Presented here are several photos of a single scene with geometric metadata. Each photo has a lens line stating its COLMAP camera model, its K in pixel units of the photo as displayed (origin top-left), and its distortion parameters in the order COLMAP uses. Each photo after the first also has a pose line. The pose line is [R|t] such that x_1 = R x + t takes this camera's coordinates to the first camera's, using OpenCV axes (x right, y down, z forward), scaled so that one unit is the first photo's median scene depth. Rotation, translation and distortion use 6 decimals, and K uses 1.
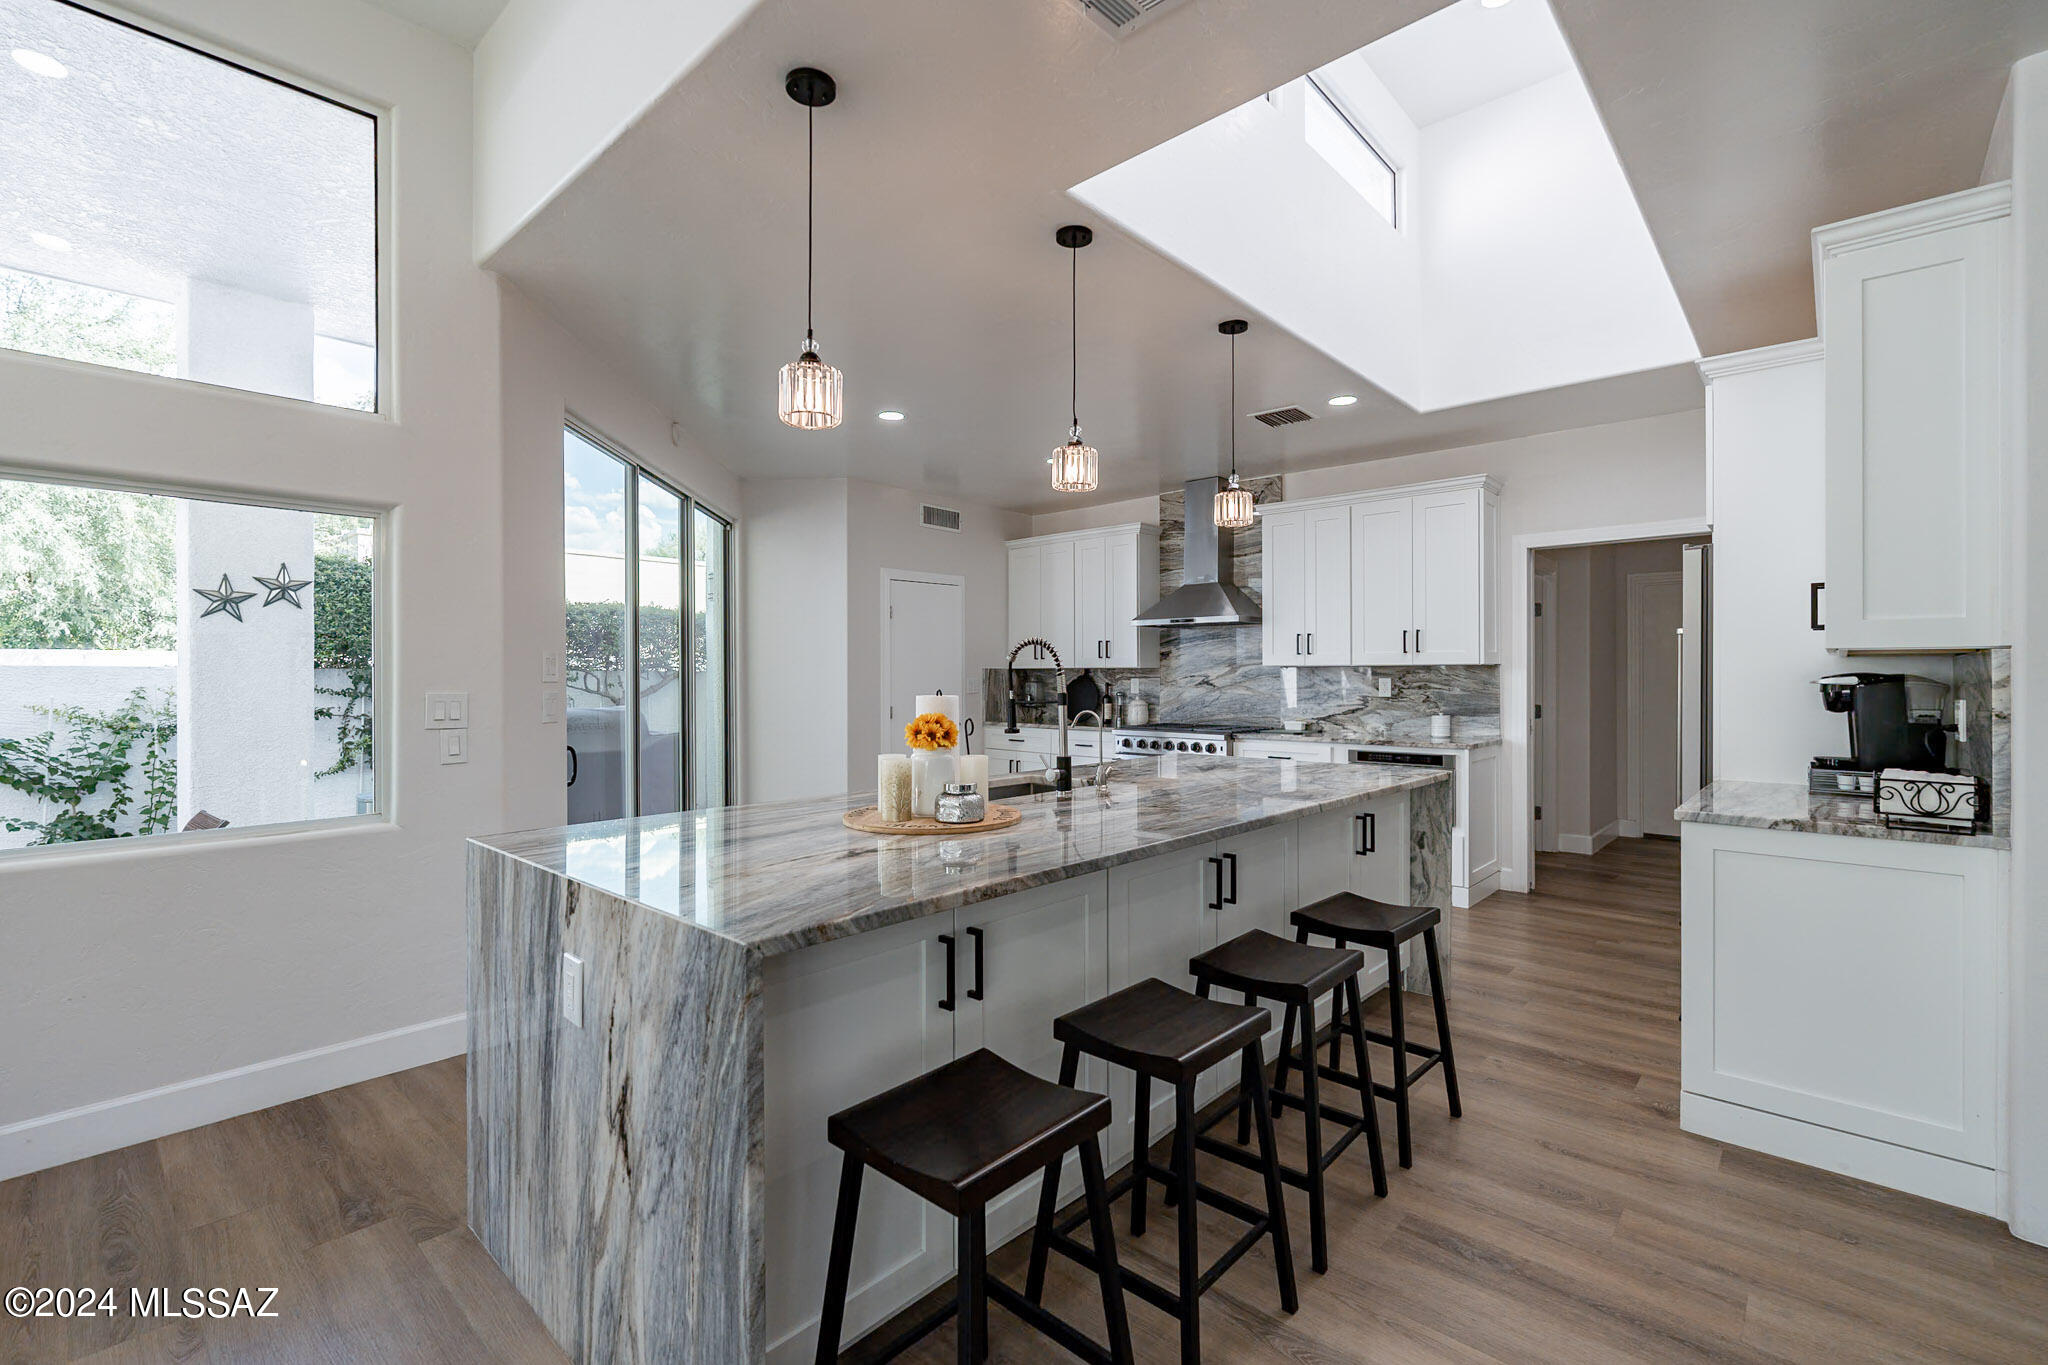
lens RADIAL K [[901.0, 0, 1015.1], [0, 901.0, 676.3], [0, 0, 1]] dist [-0.001089, 0.000399]
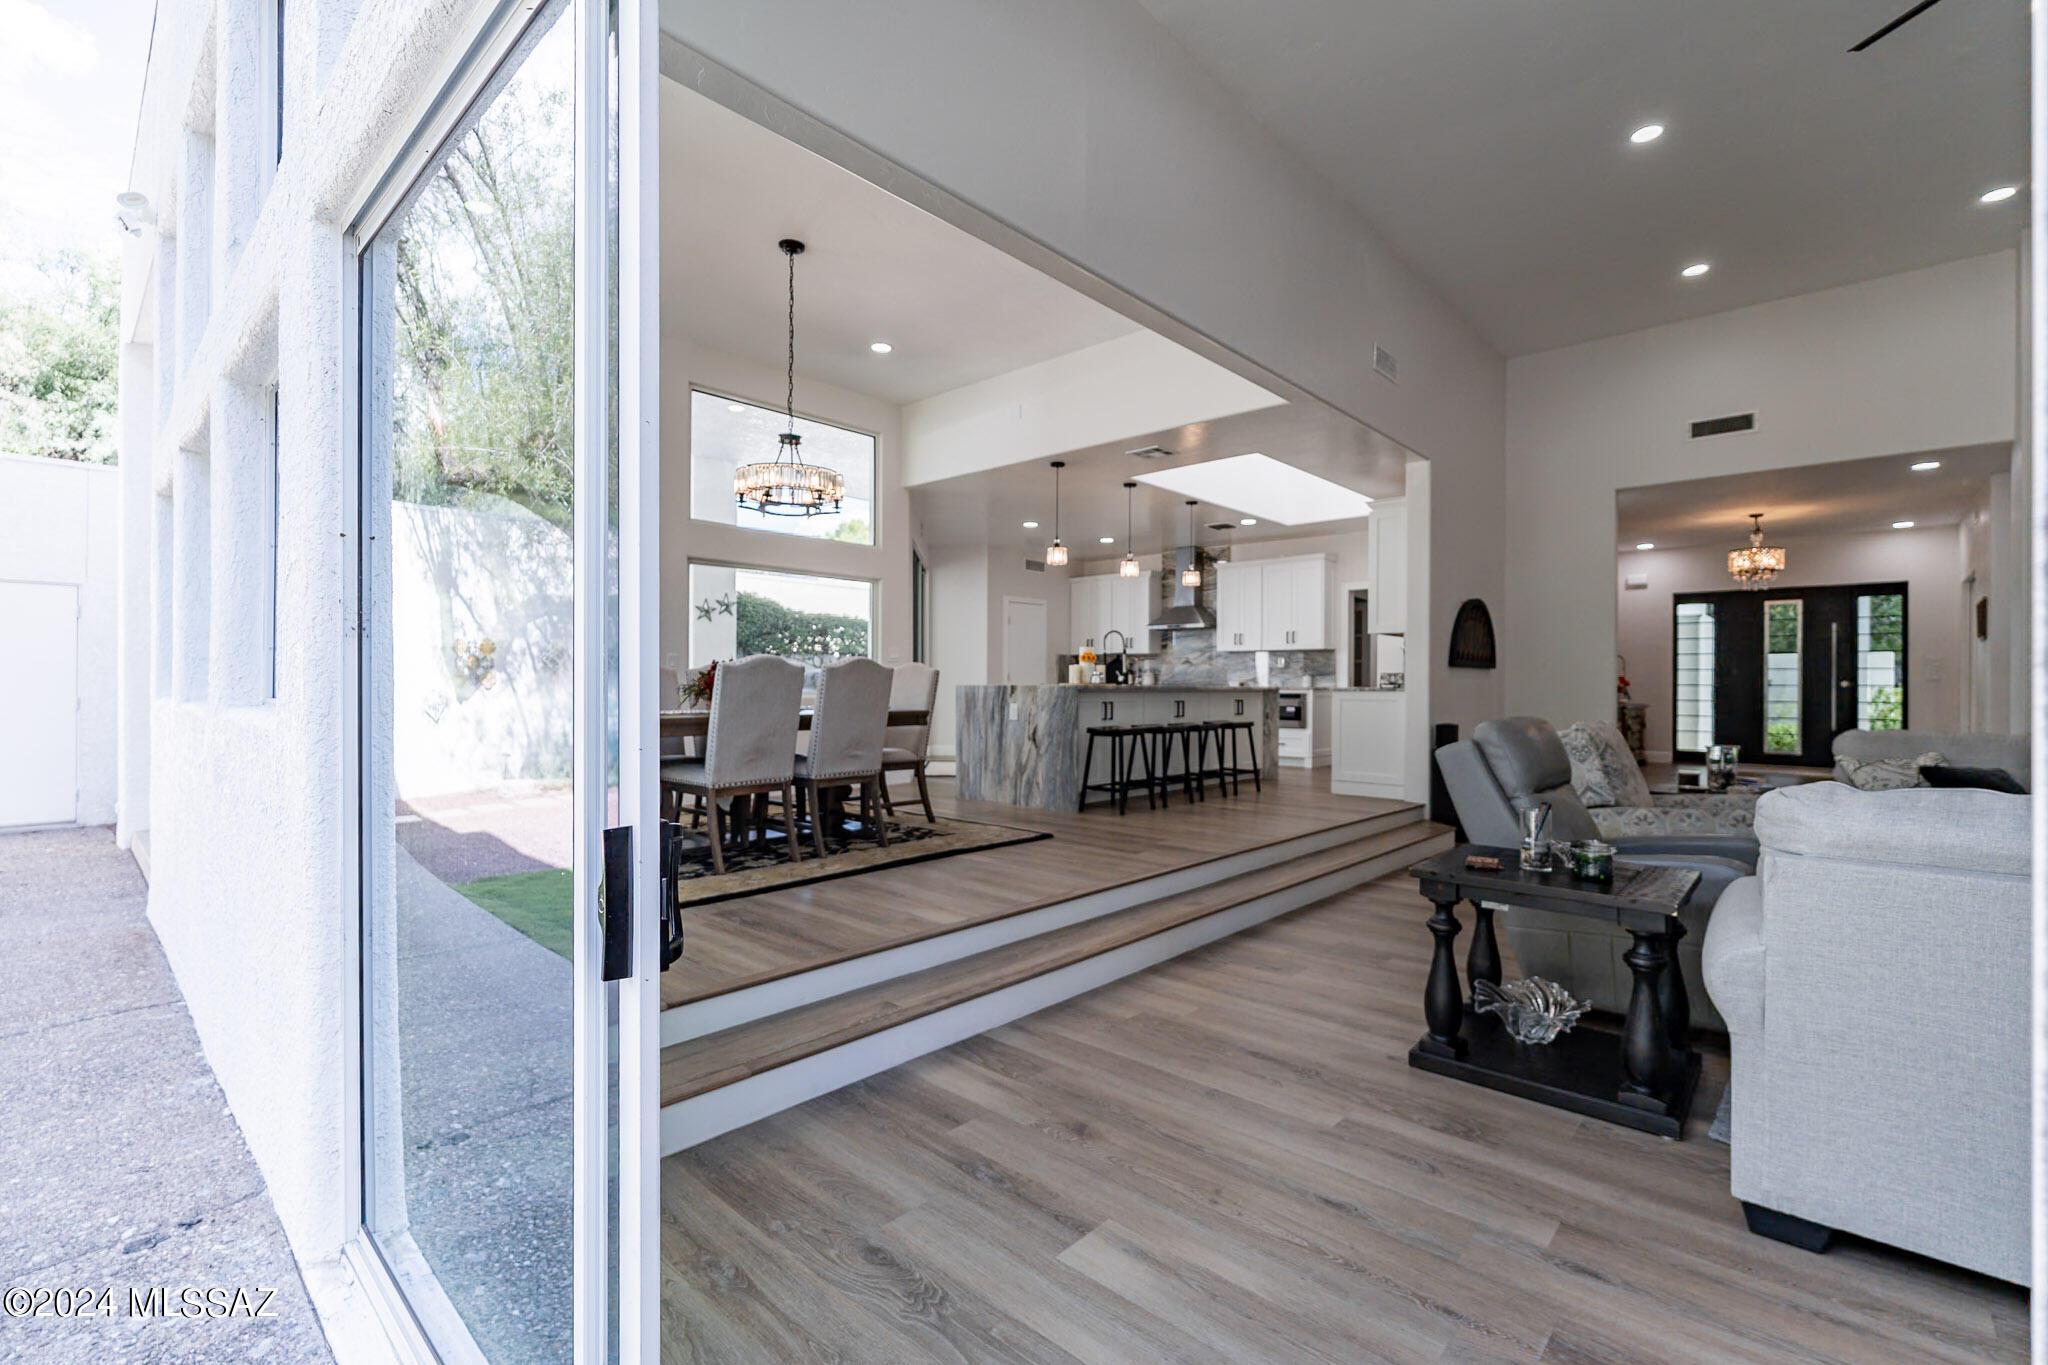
lens RADIAL K [[901.0, 0, 1022.7], [0, 901.0, 671.1], [0, 0, 1]] dist [-0.001089, 0.000399]
pose [[0.999958, 0.008836, 0.002244, -0.119108], [-0.008801, 0.999848, -0.015041, 0.057326], [-0.002376, 0.015021, 0.999884, -0.794223]]
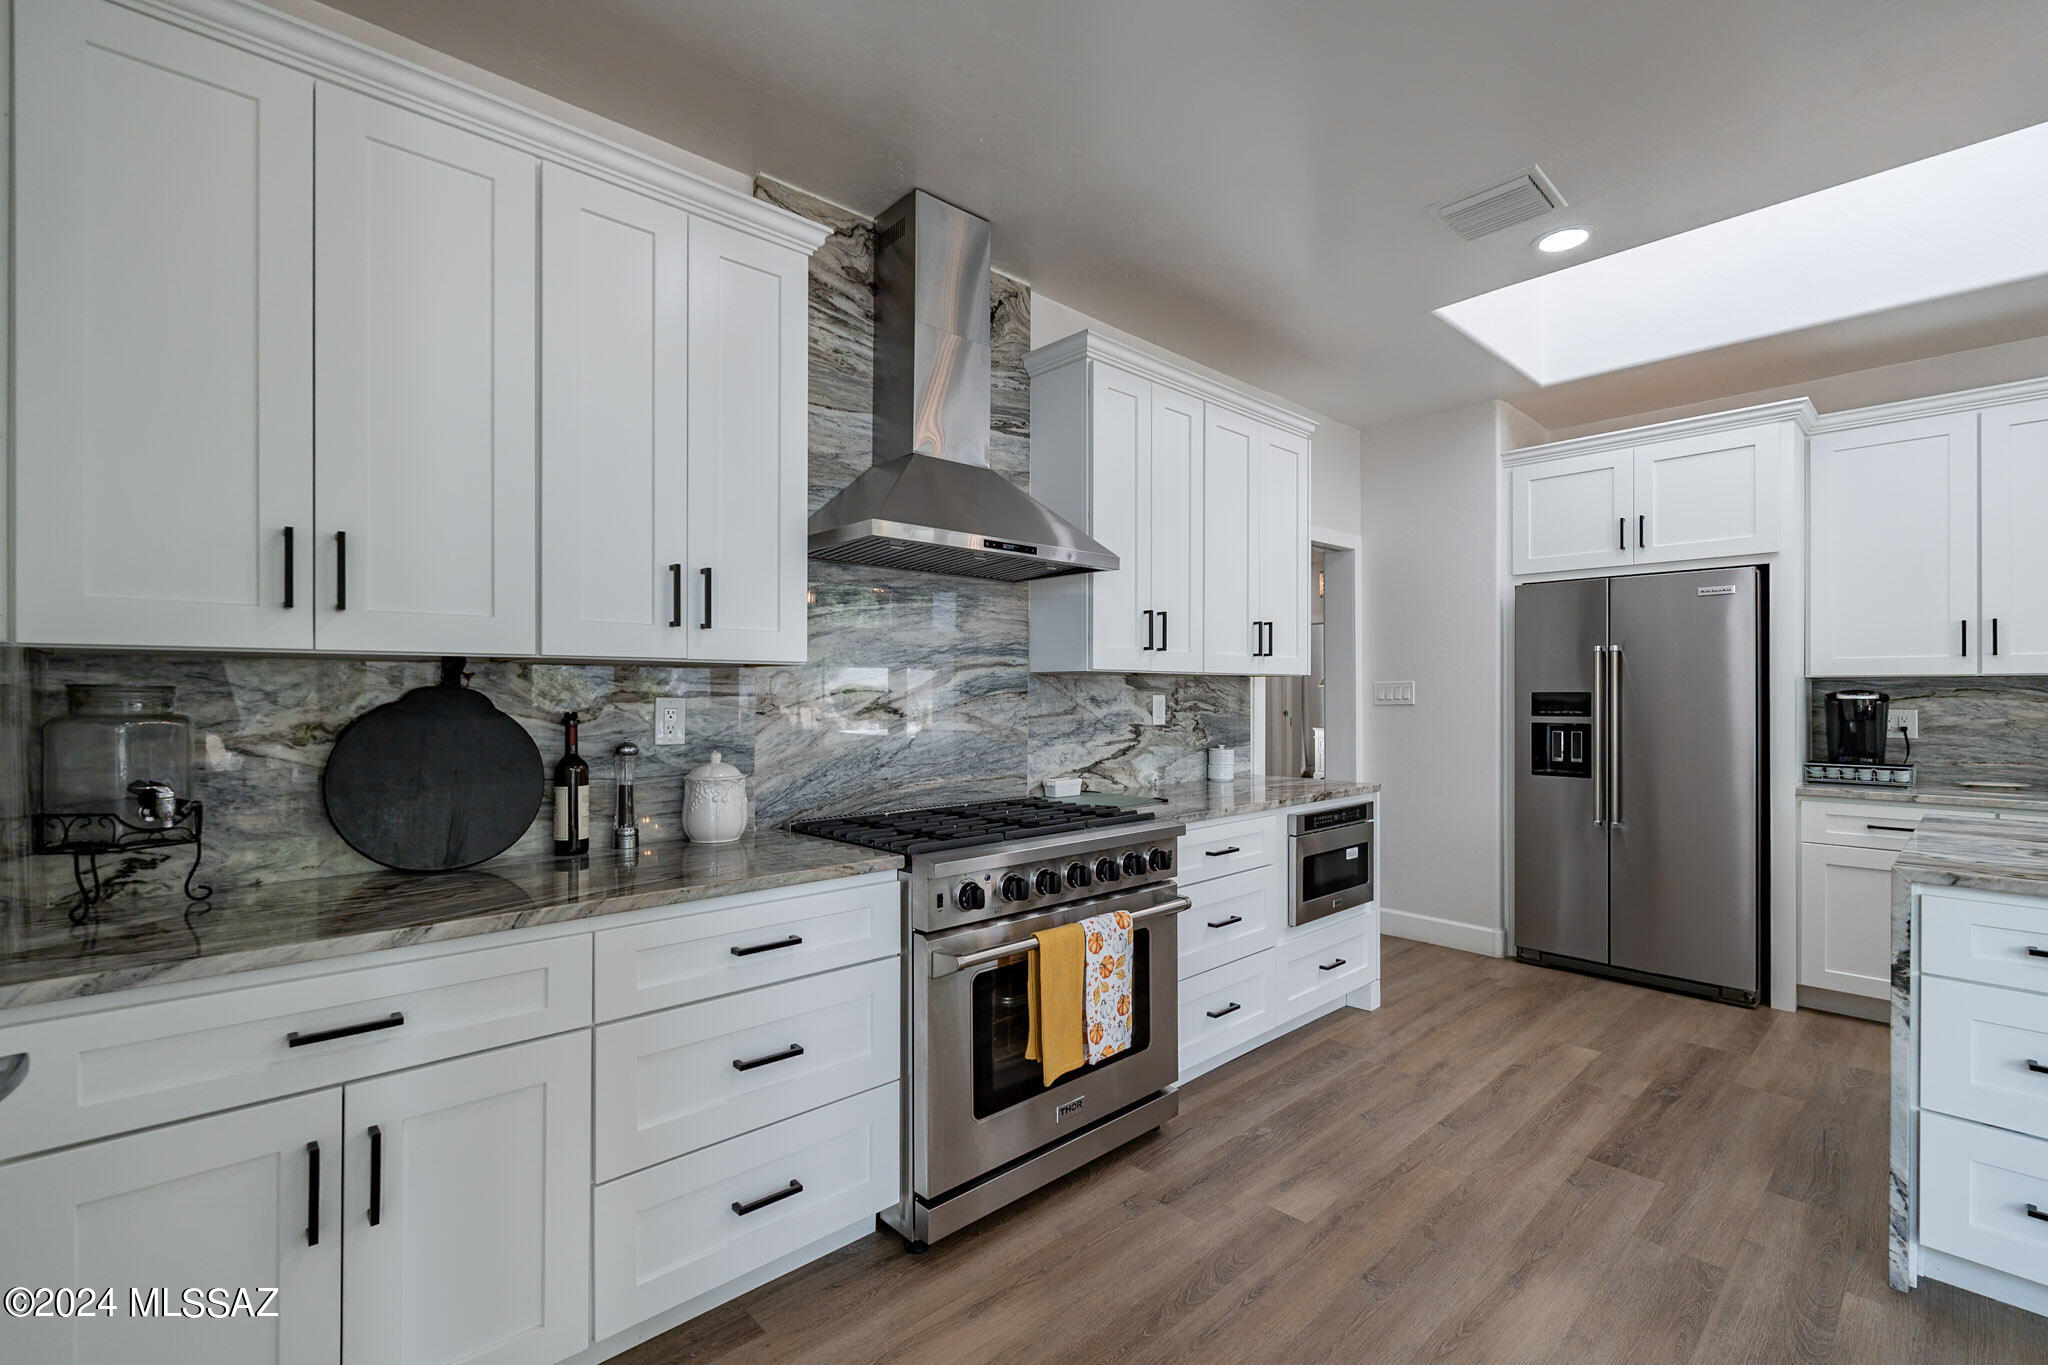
lens RADIAL K [[901.0, 0, 1029.5], [0, 901.0, 690.0], [0, 0, 1]] dist [-0.001089, 0.000399]
pose [[0.080387, 0.005251, 0.996750, -0.198555], [-0.002189, 0.999985, -0.005092, 0.002013], [-0.996761, -0.001773, 0.080397, 0.948175]]
